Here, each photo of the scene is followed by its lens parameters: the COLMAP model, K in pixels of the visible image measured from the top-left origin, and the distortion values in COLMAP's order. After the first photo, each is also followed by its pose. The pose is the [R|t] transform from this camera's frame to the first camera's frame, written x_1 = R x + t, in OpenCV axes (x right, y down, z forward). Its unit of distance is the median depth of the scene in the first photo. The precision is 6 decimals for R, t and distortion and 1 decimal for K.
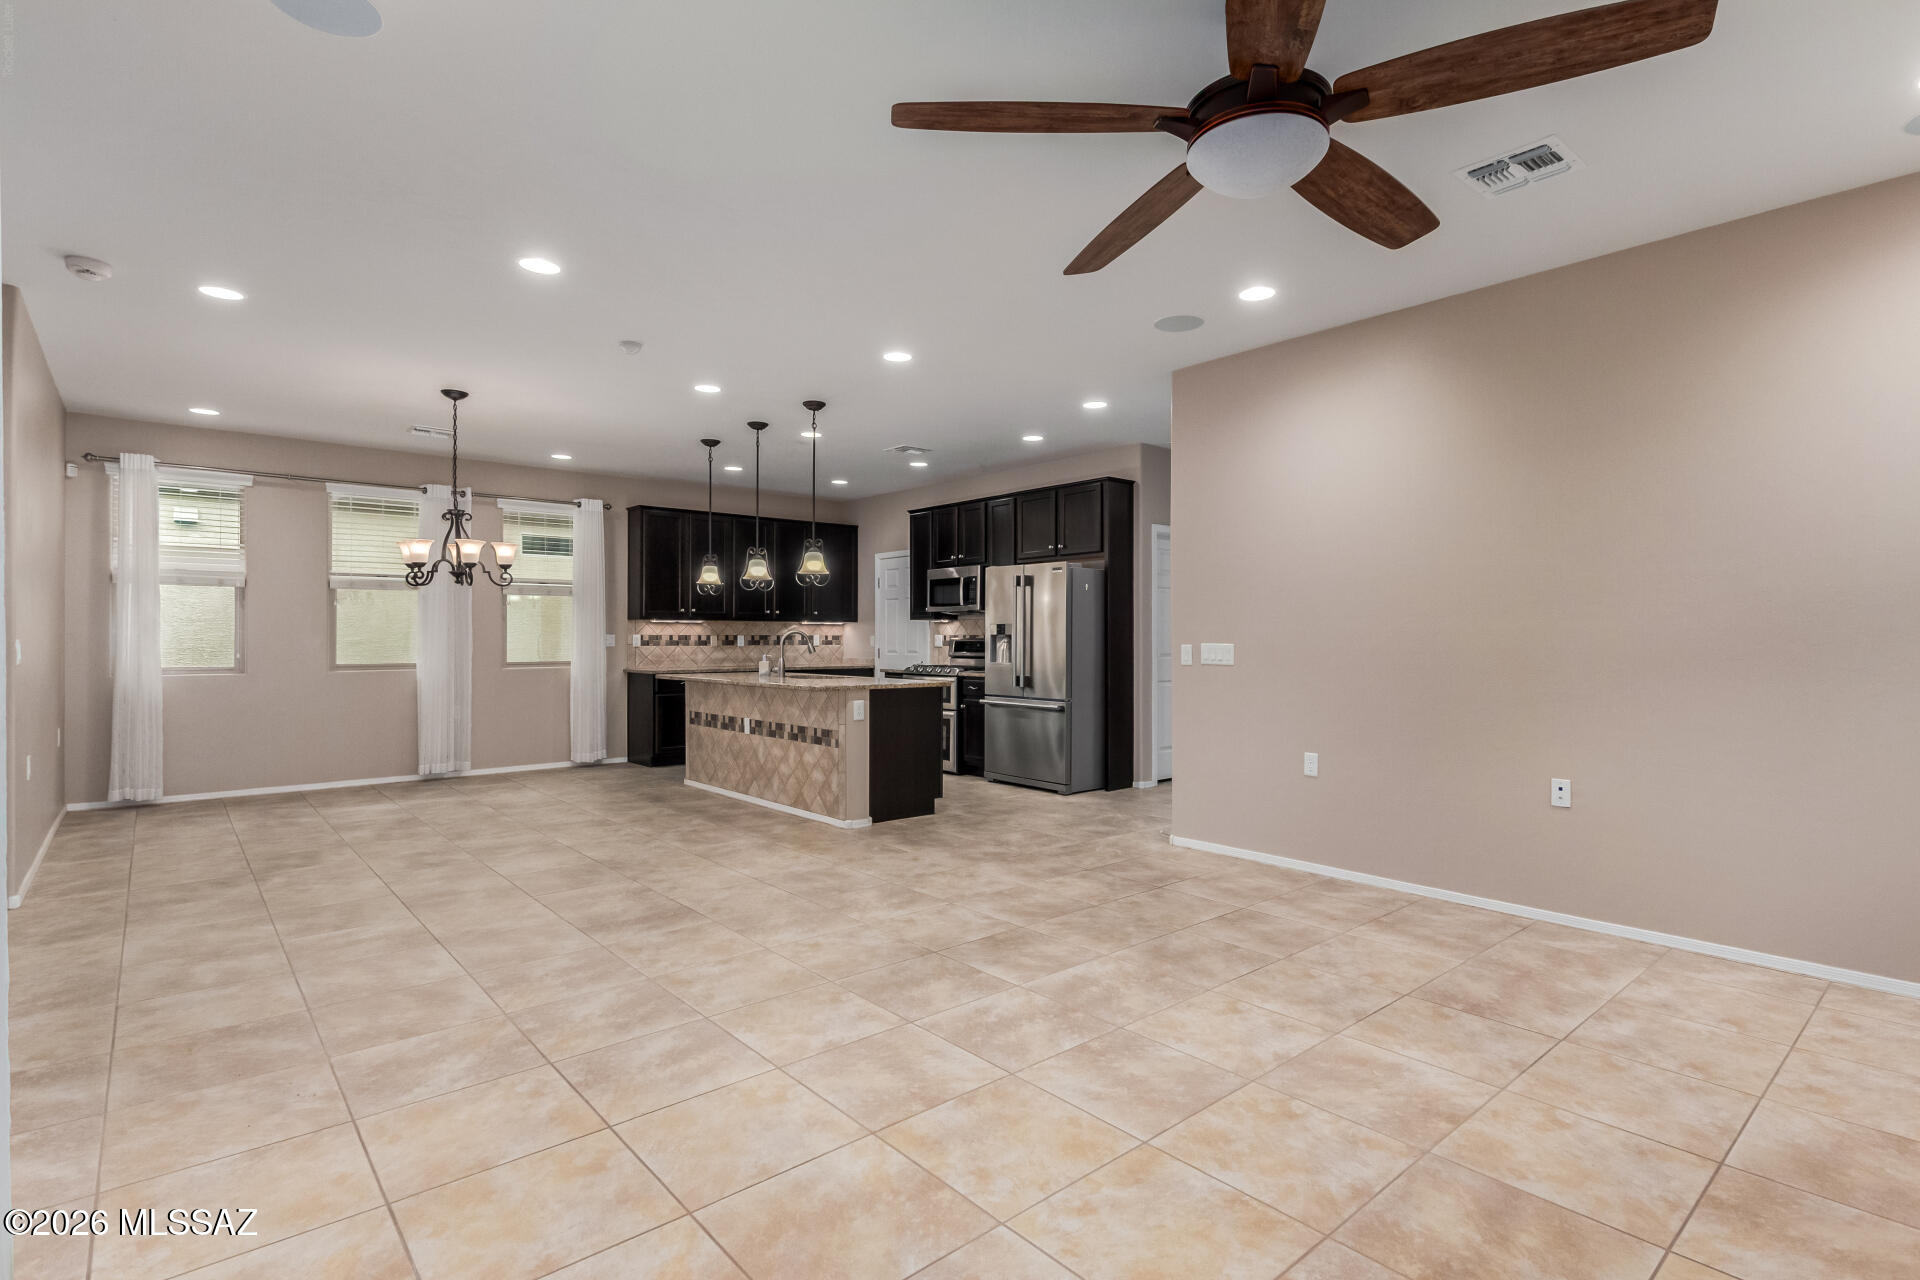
lens RADIAL K [[927.6, 0, 987.9], [0, 927.6, 637.6], [0, 0, 1]] dist [0.011504, -0.001573]
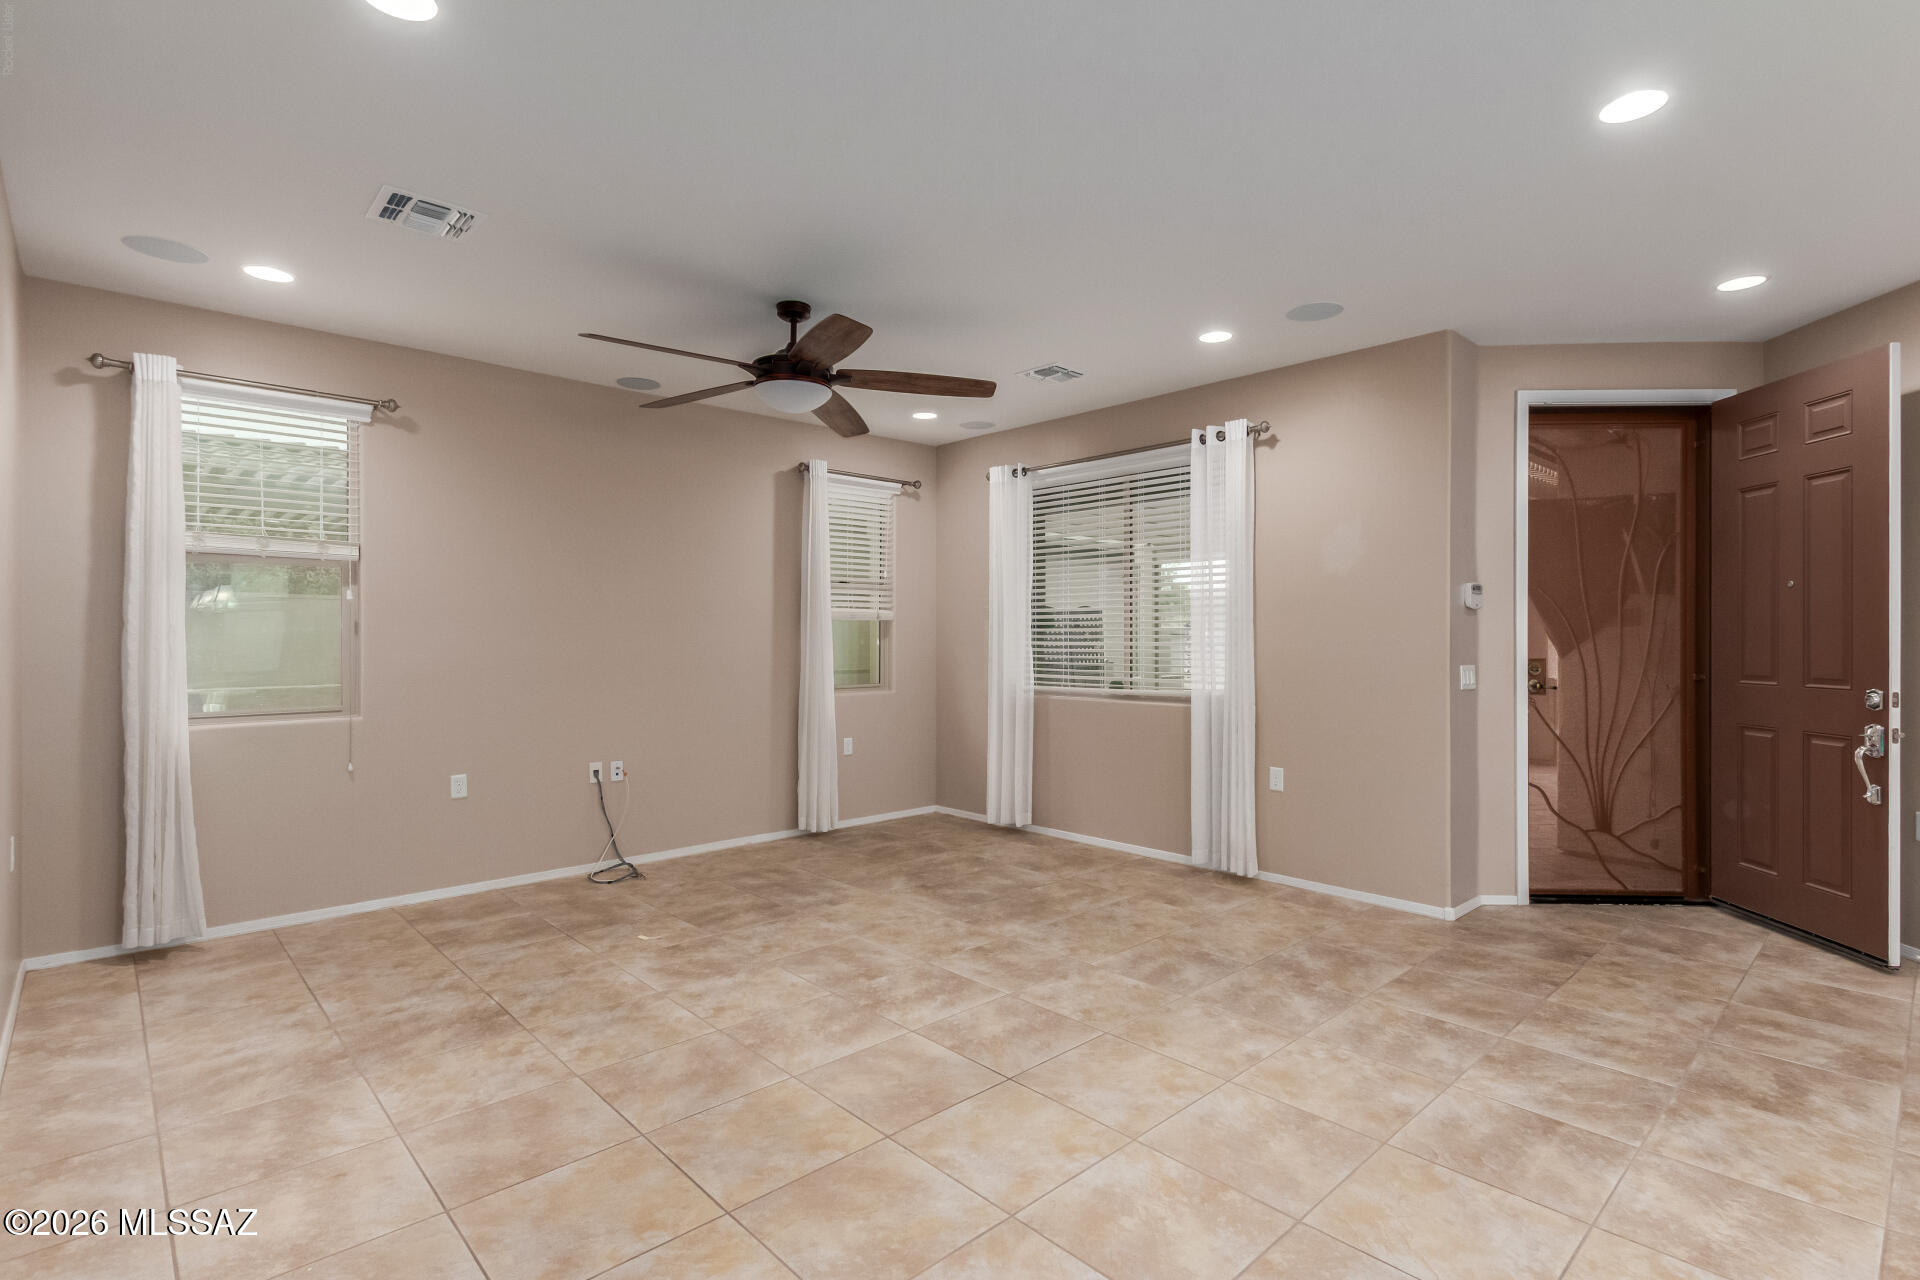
lens RADIAL K [[929.0, 0, 984.2], [0, 929.0, 643.1], [0, 0, 1]] dist [0.011169, -0.000193]
pose [[-0.999375, 0.001189, -0.035329, -0.004914], [0.000958, 0.999978, 0.006558, -0.020570], [0.035336, 0.006520, -0.999354, 1.052089]]
